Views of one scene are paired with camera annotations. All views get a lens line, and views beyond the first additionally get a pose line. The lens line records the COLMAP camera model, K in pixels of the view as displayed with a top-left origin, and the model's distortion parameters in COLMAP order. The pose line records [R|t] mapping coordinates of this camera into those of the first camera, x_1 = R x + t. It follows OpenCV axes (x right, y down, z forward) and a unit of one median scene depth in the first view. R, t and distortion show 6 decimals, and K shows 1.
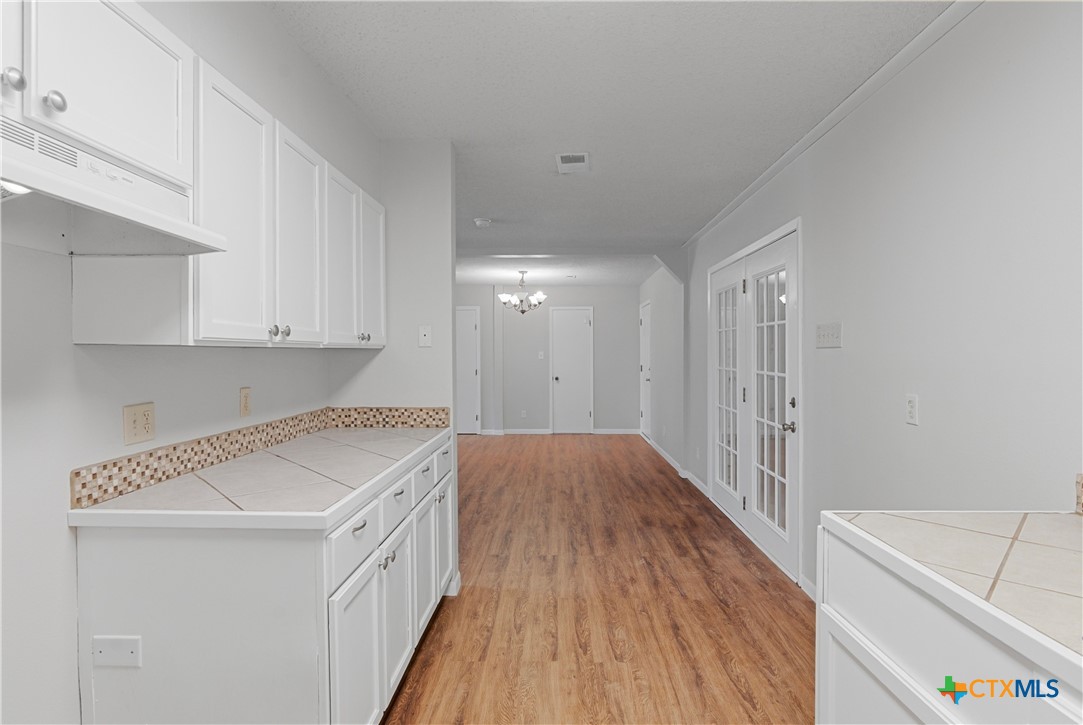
lens RADIAL K [[531.1, 0, 543.5], [0, 531.1, 366.5], [0, 0, 1]] dist [0.000805, -0.000988]
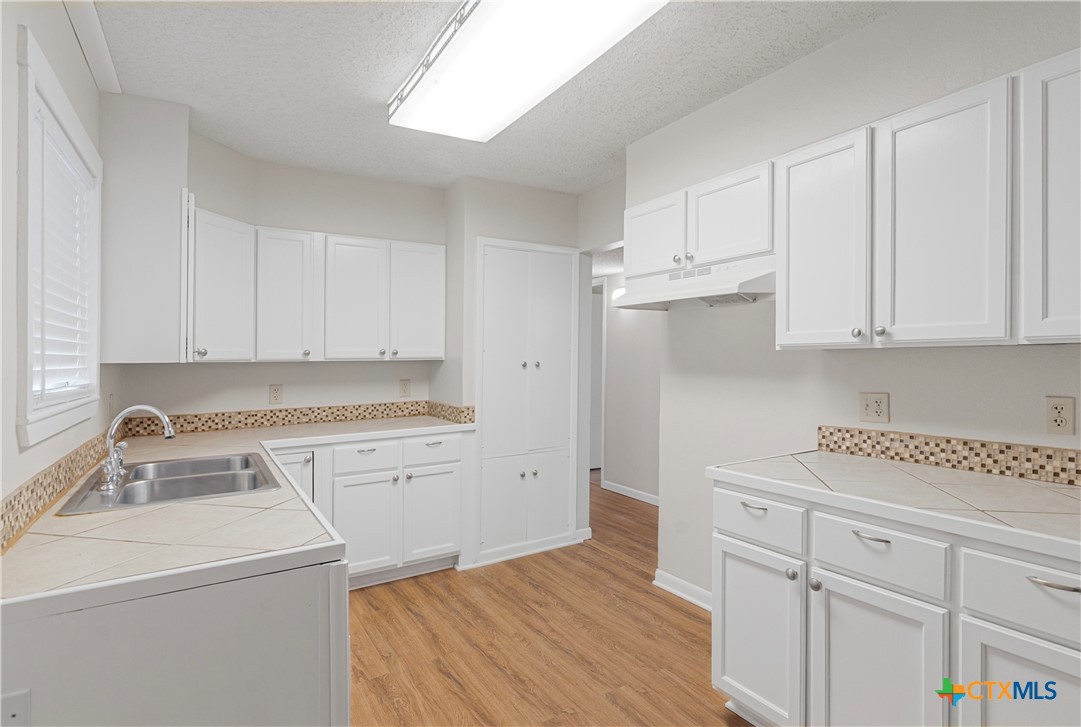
lens RADIAL K [[530.1, 0, 519.7], [0, 530.1, 348.6], [0, 0, 1]] dist [0.000805, -0.000988]
pose [[-0.839927, 0.011742, -0.542572, 0.624774], [0.007636, 0.999923, 0.009818, -0.053234], [0.542646, 0.004103, -0.839952, 1.496381]]
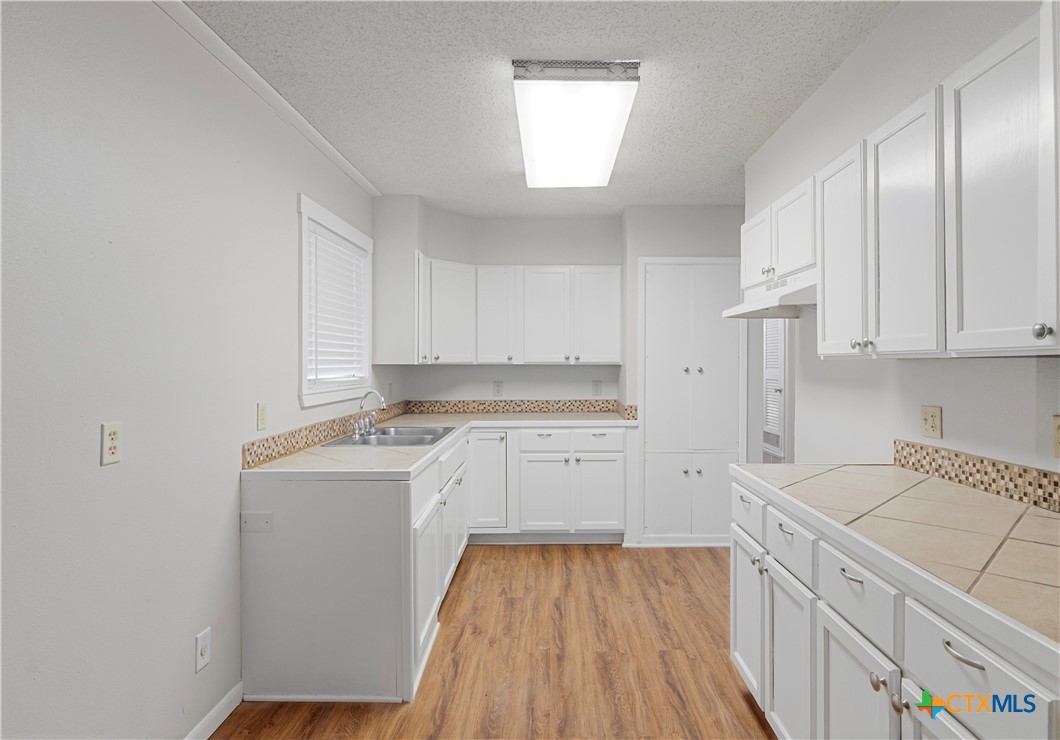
lens RADIAL K [[545.9, 0, 551.5], [0, 545.9, 348.6], [0, 0, 1]] dist [-0.002107, -0.000301]
pose [[-0.999322, 0.011542, -0.034958, 0.143152], [0.011548, 0.999933, 0.000015, -0.066612], [0.034956, -0.000389, -0.999389, 2.050296]]
